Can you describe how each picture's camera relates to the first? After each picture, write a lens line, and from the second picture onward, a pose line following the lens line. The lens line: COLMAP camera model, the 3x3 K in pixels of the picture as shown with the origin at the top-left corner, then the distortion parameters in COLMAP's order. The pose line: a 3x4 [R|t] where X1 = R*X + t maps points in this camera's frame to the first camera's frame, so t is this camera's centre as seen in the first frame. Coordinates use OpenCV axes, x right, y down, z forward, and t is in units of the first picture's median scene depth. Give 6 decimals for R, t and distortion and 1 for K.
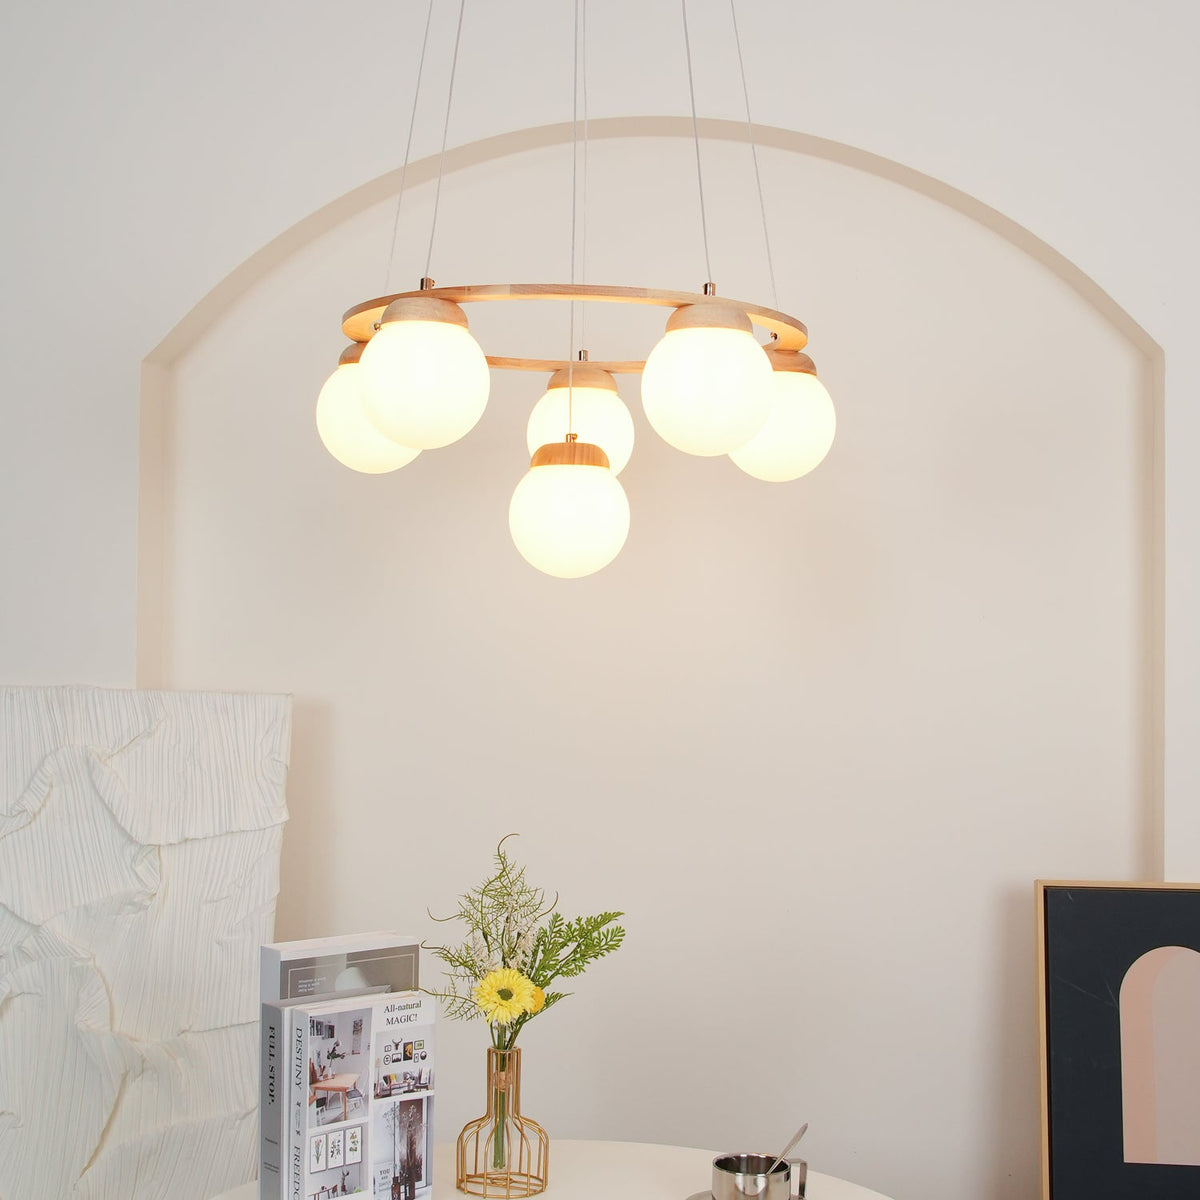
lens RADIAL K [[1860.9, 0, 618.1], [0, 1860.9, 649.9], [0, 0, 1]] dist [0.000653, -0.013919]
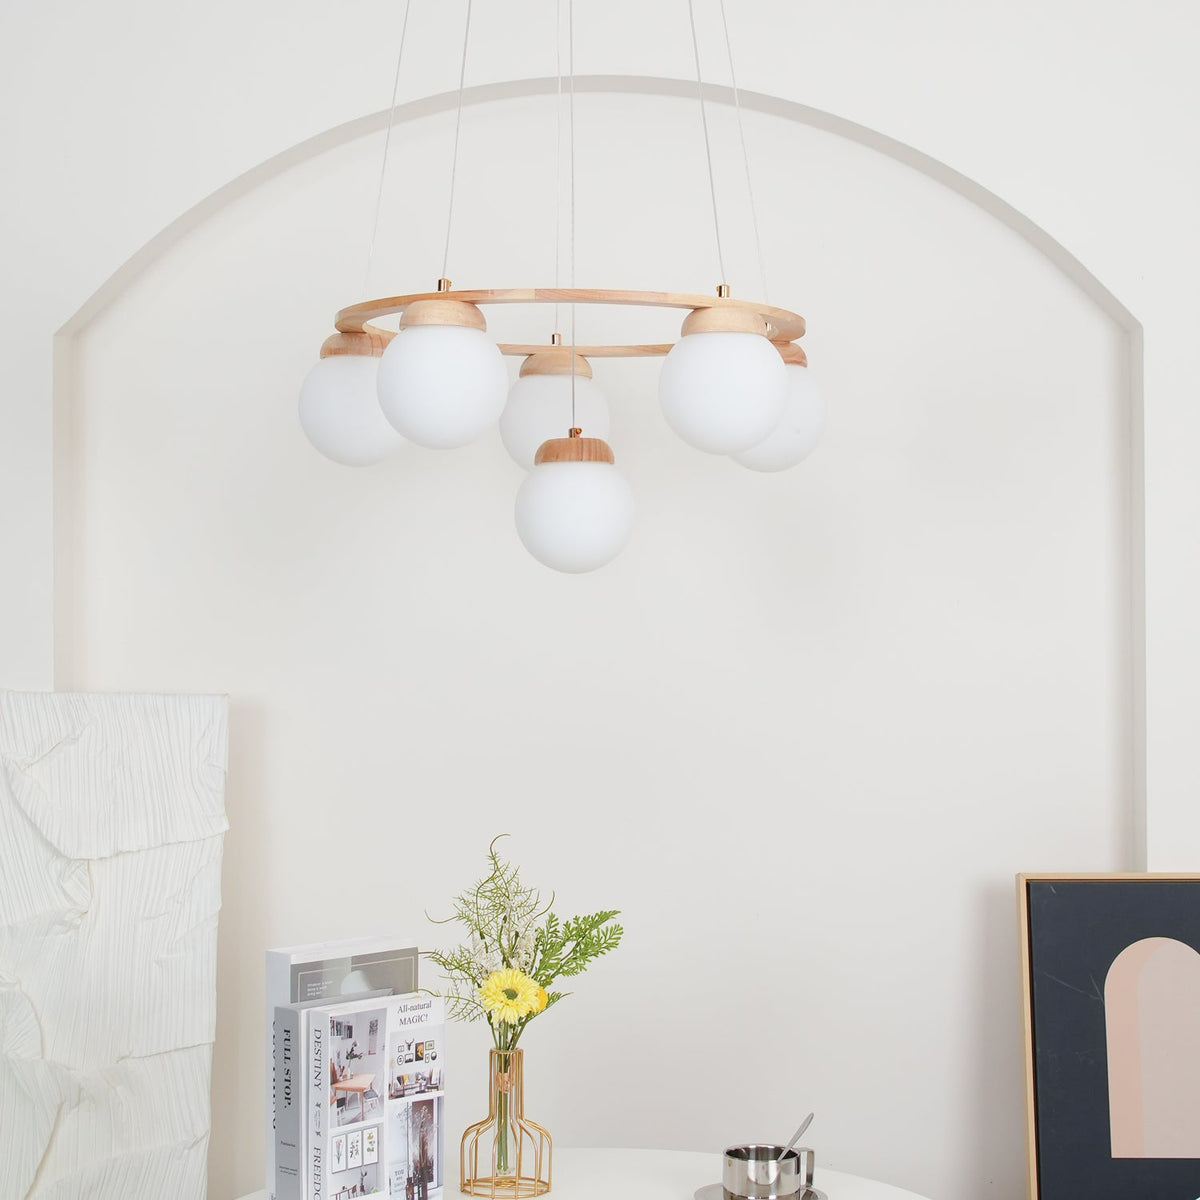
lens RADIAL K [[2432.7, 0, 605.4], [0, 2432.7, 667.5], [0, 0, 1]] dist [0.026044, 0.194436]
pose [[0.995855, -0.015059, 0.089694, -0.122213], [0.013413, 0.999731, 0.018922, -0.012916], [-0.089955, -0.017640, 0.995790, -0.291758]]
